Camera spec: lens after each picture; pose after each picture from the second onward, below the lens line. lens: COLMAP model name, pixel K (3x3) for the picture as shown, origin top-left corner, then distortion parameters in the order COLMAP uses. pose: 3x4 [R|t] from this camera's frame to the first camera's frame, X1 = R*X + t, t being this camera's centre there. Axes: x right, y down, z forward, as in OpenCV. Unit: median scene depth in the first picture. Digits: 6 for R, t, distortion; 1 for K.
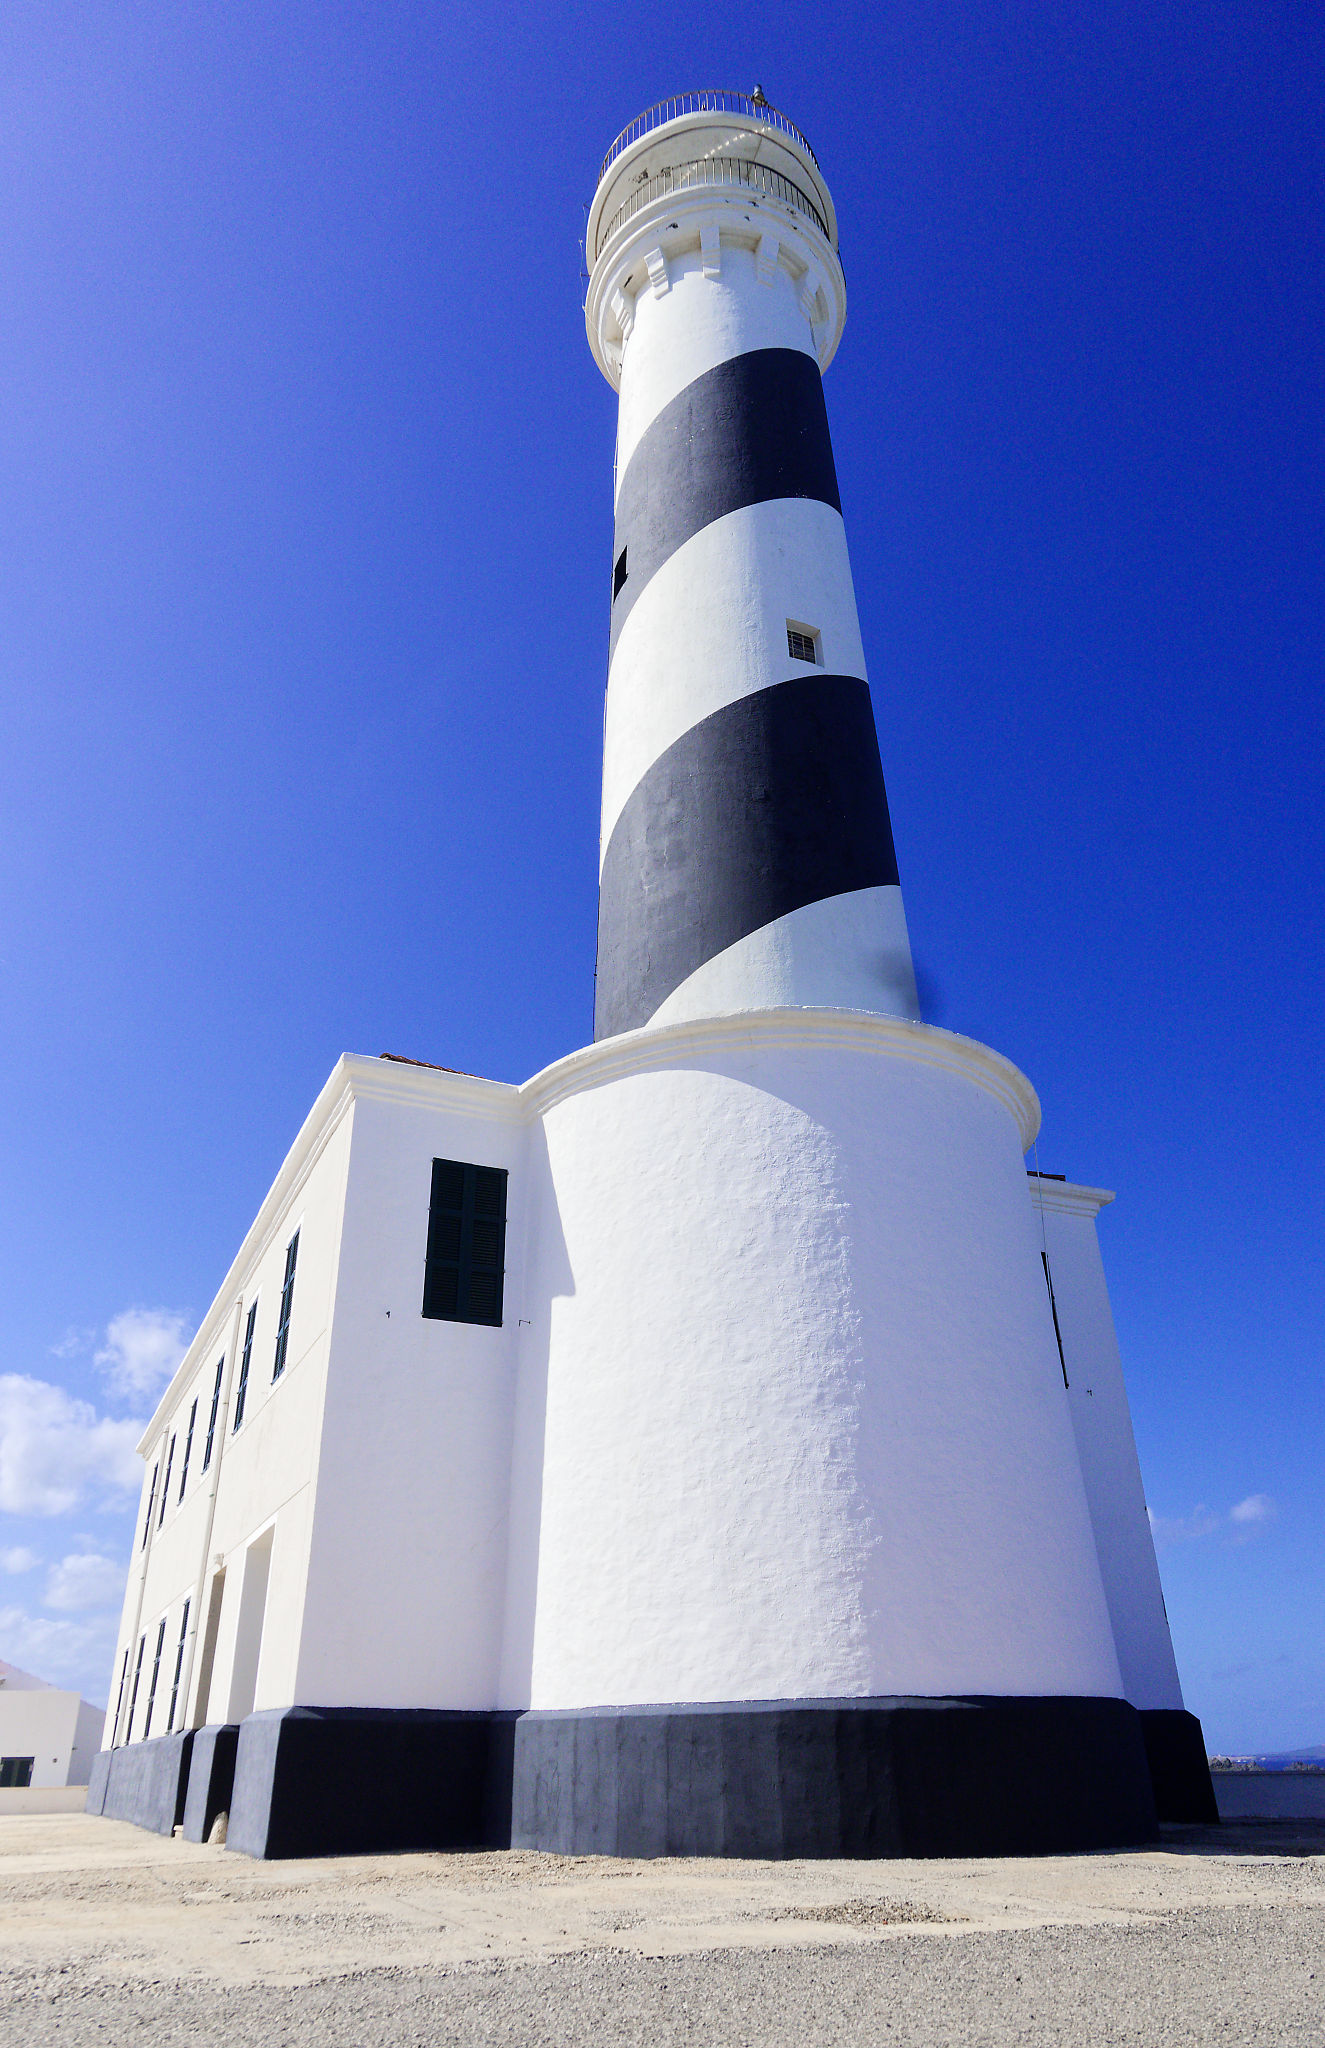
lens RADIAL K [[1336.2, 0, 665.8], [0, 1336.2, 1017.3], [0, 0, 1]] dist [-0.010914, 0.016427]
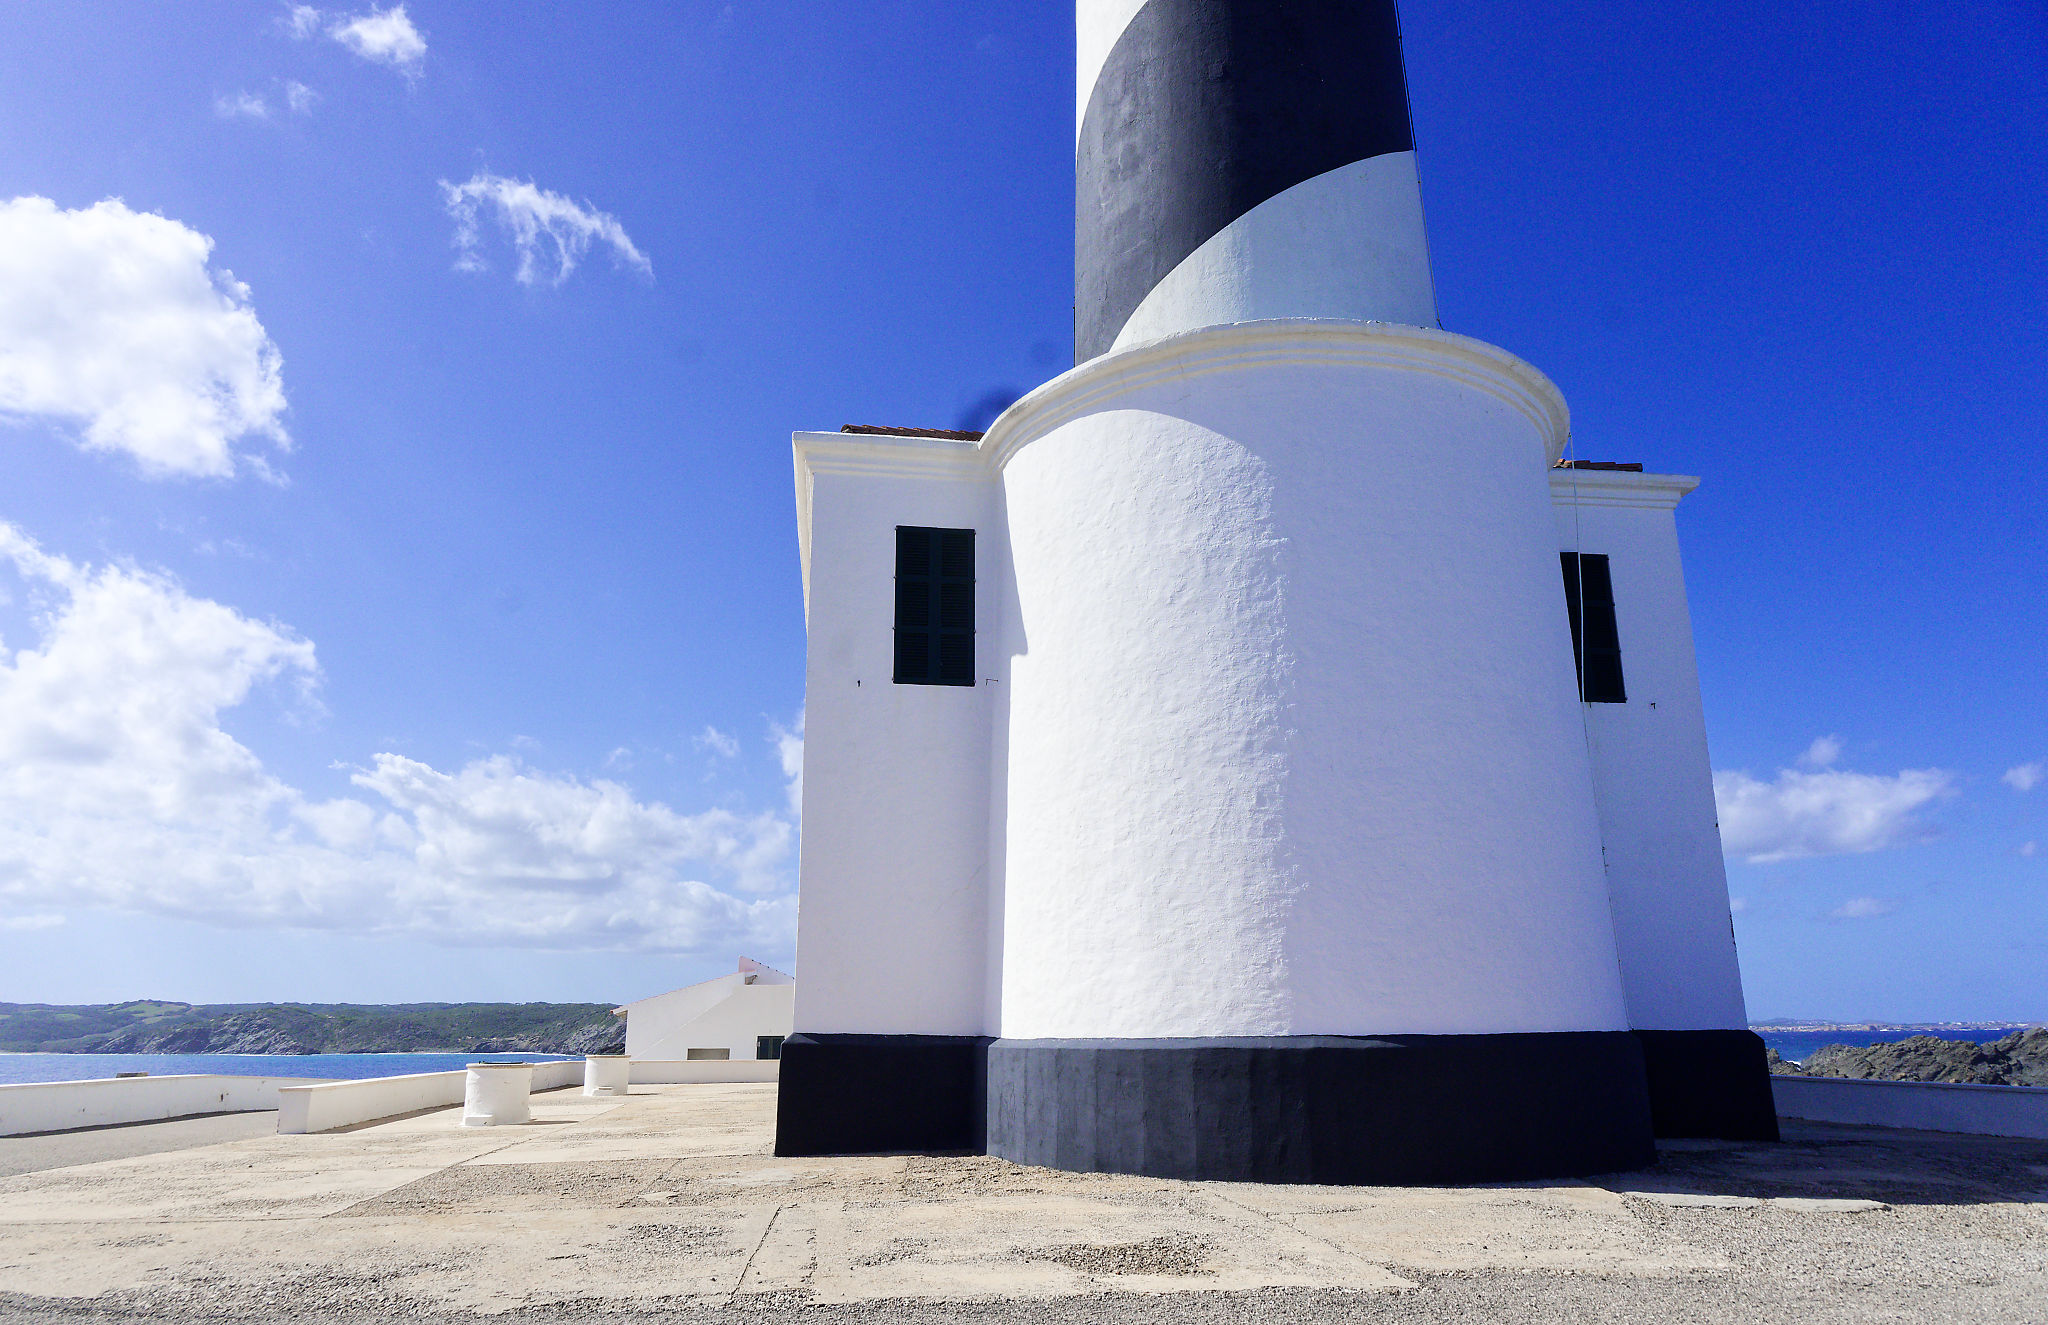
lens RADIAL K [[1336.2, 0, 1021.6], [0, 1336.2, 657.1], [0, 0, 1]] dist [-0.010914, 0.016427]
pose [[0.956388, -0.068993, -0.283835, 0.207027], [0.135204, 0.965906, 0.220785, -0.008911], [0.258925, -0.249532, 0.933109, 0.068975]]
